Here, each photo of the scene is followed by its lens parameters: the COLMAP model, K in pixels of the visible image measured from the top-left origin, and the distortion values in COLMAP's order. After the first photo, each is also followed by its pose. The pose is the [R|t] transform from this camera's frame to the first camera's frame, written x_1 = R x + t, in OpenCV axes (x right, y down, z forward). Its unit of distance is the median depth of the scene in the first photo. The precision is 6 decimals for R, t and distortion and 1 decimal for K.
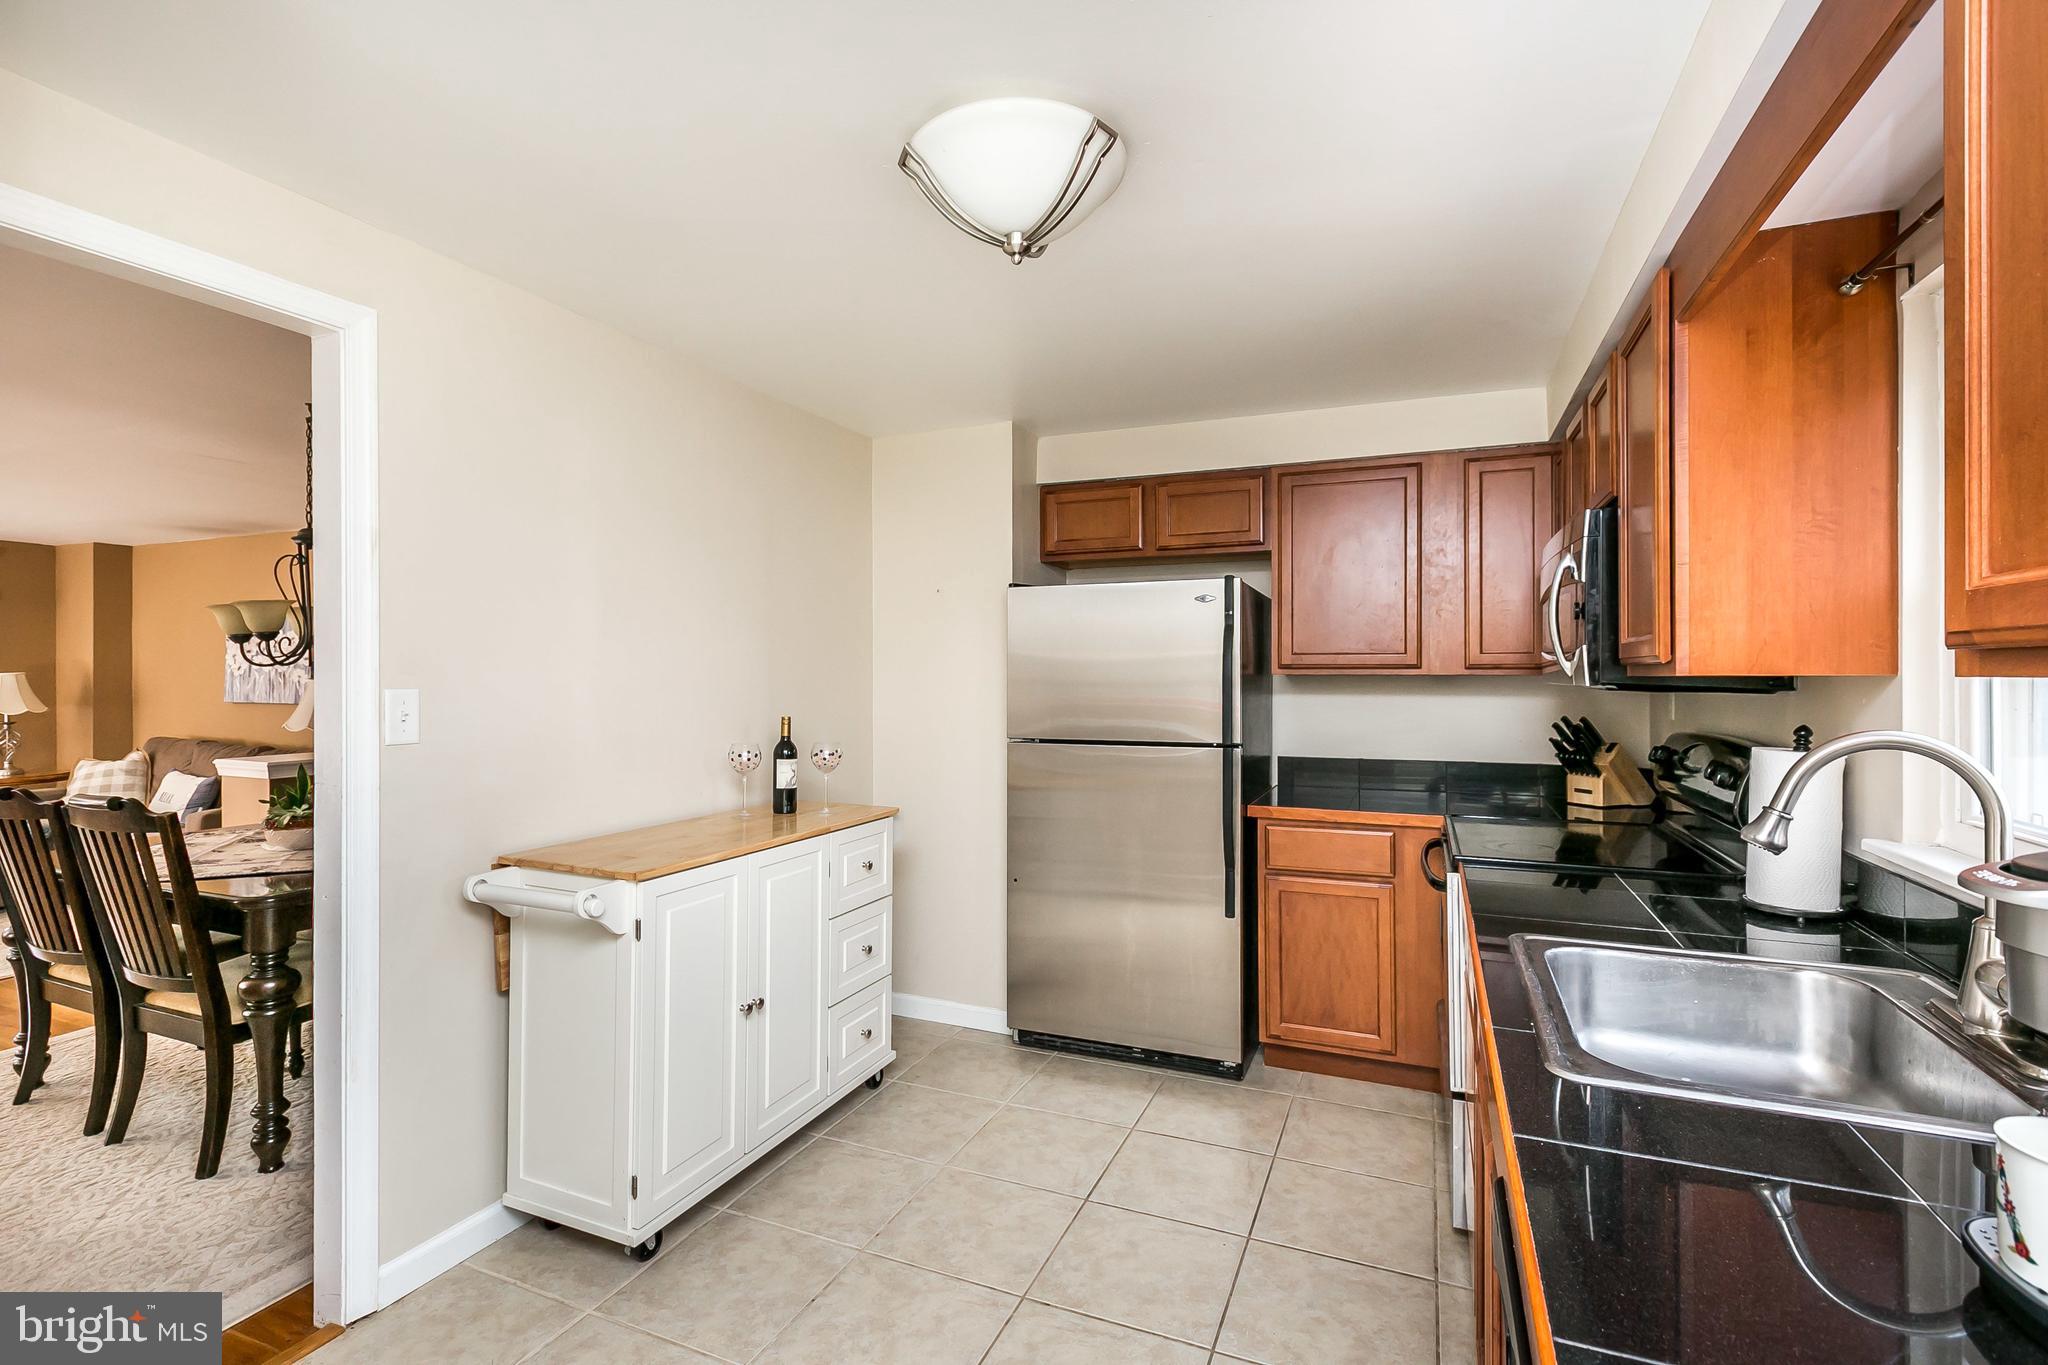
lens RADIAL K [[933.9, 0, 1020.5], [0, 933.9, 672.5], [0, 0, 1]] dist [-0.002477, -0.000231]
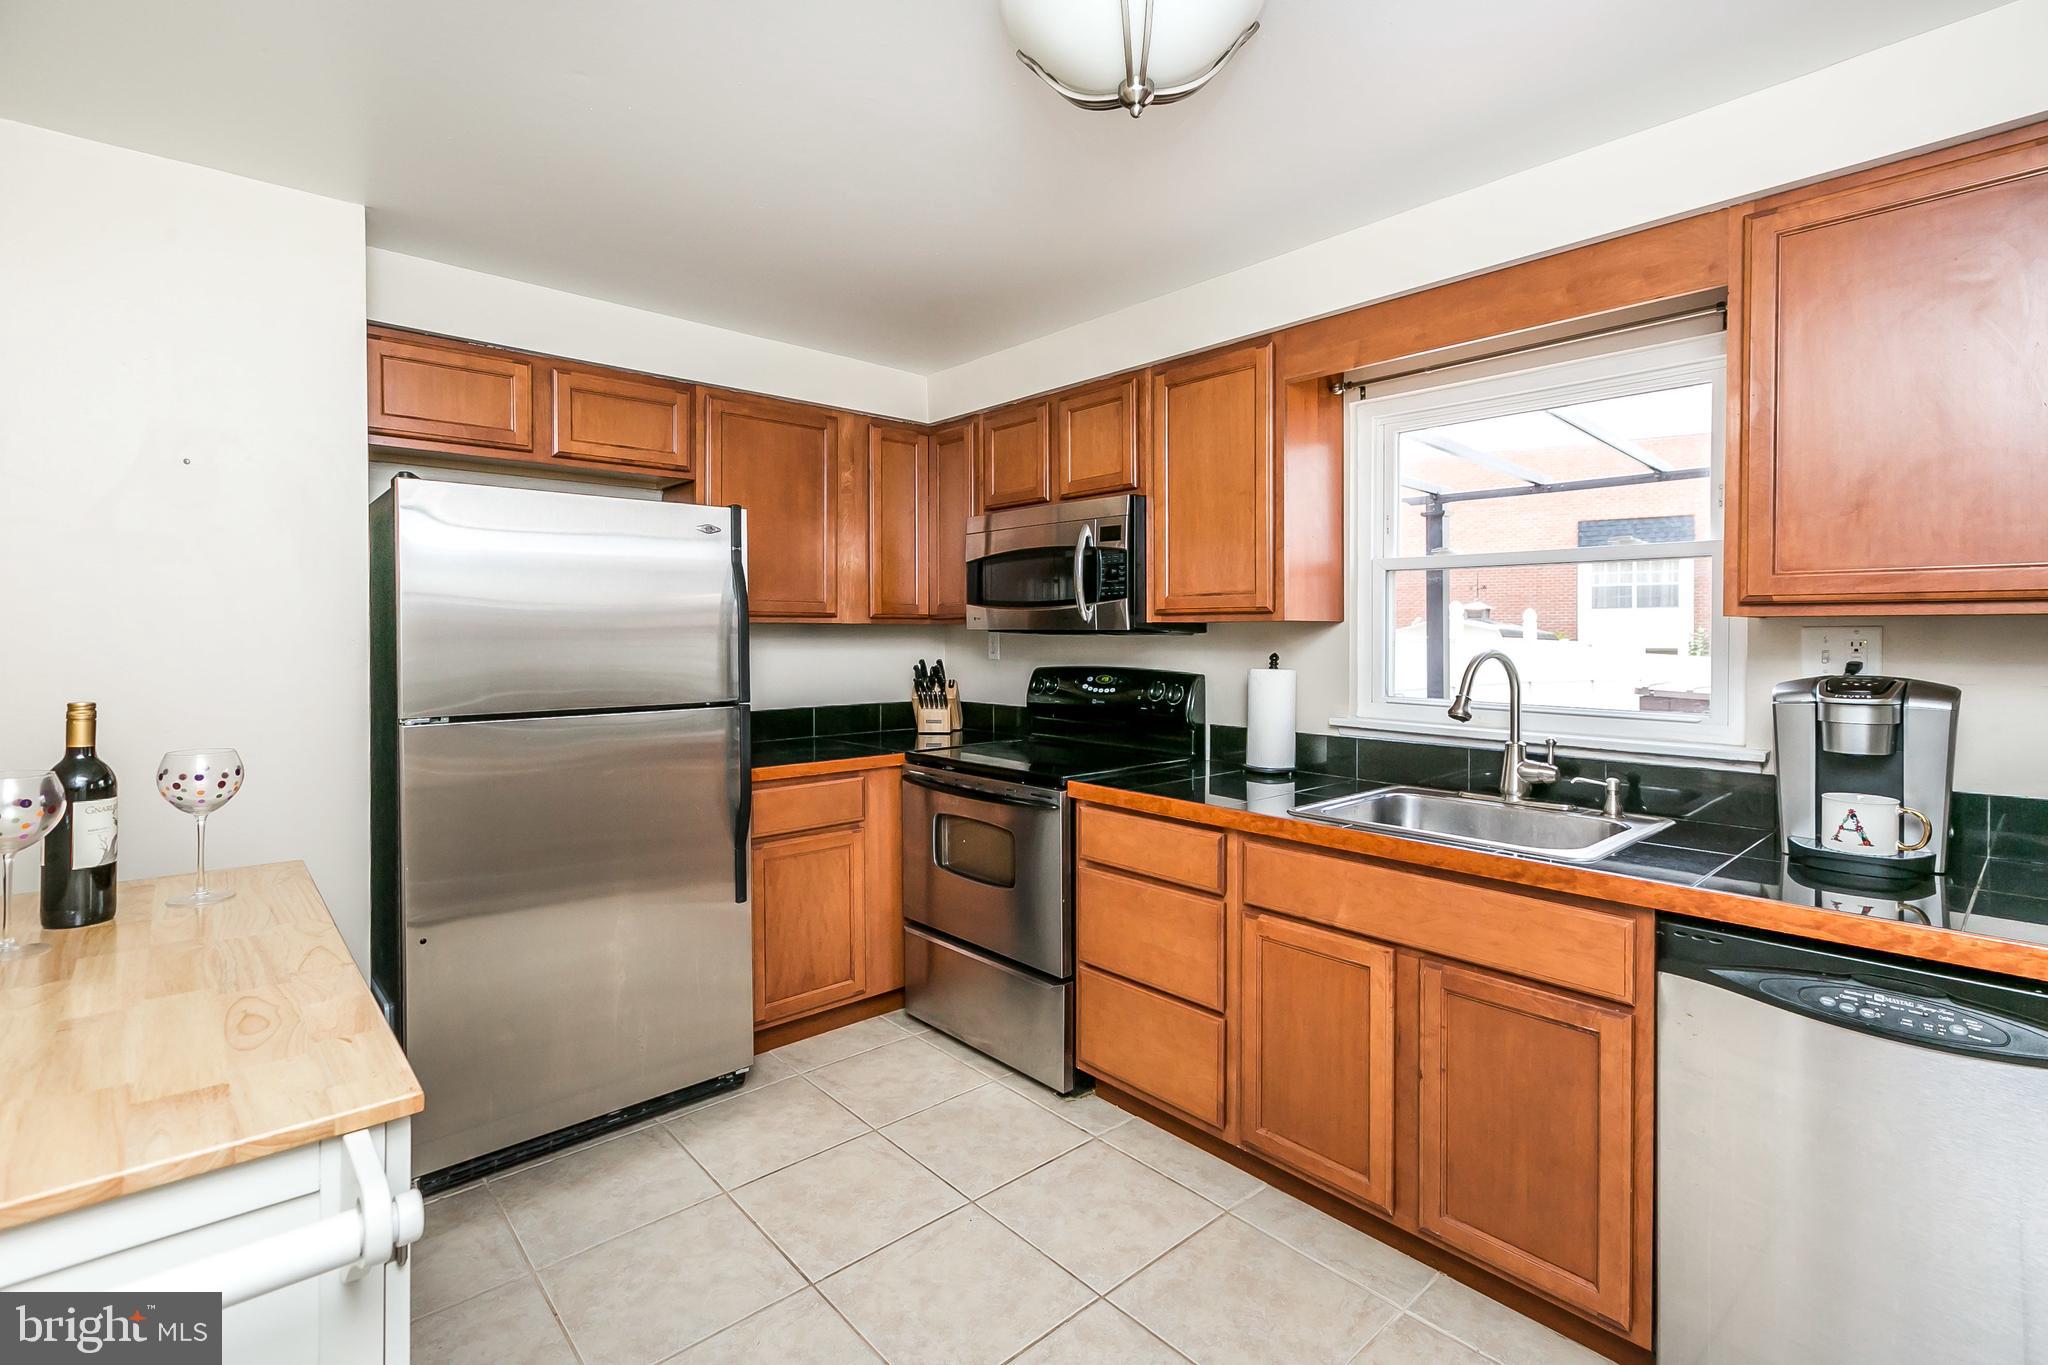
lens RADIAL K [[930.1, 0, 1013.2], [0, 930.1, 639.2], [0, 0, 1]] dist [0.001030, 0.000100]
pose [[0.428949, -0.004823, 0.903316, -0.457692], [-0.003648, 0.999968, 0.007071, 0.012947], [-0.903321, -0.006328, 0.428918, 0.418947]]
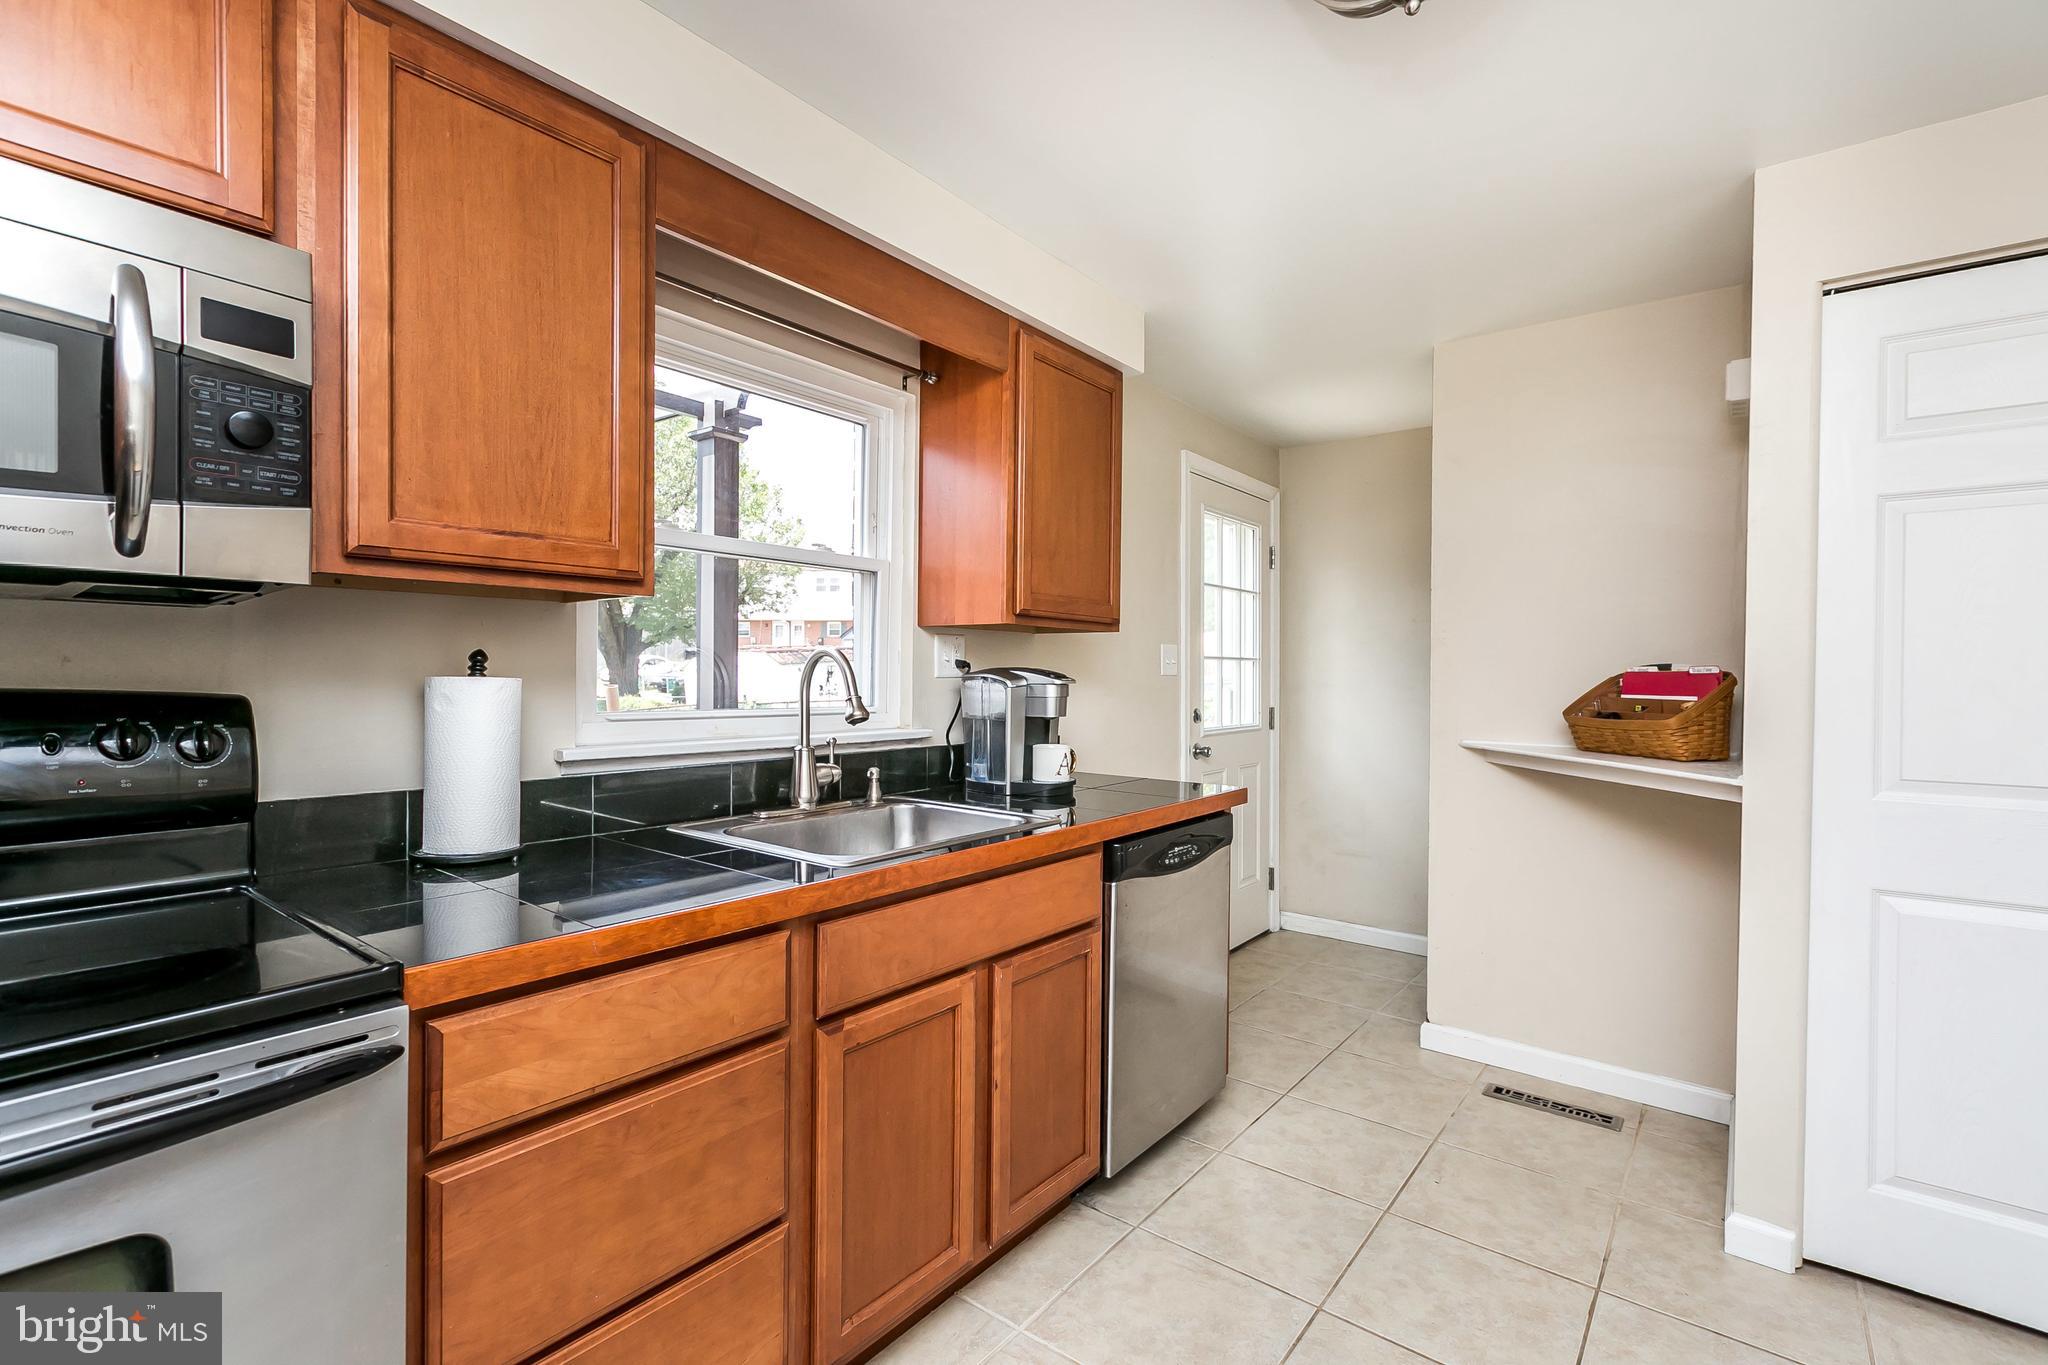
lens RADIAL K [[928.0, 0, 1024.0], [0, 928.0, 682.5], [0, 0, 1]] dist [-0.001510, -0.000150]
pose [[-0.965374, -0.014802, 0.260449, 0.051787], [-0.012536, 0.999868, 0.010359, 0.041970], [-0.260568, 0.006735, -0.965432, 1.008688]]
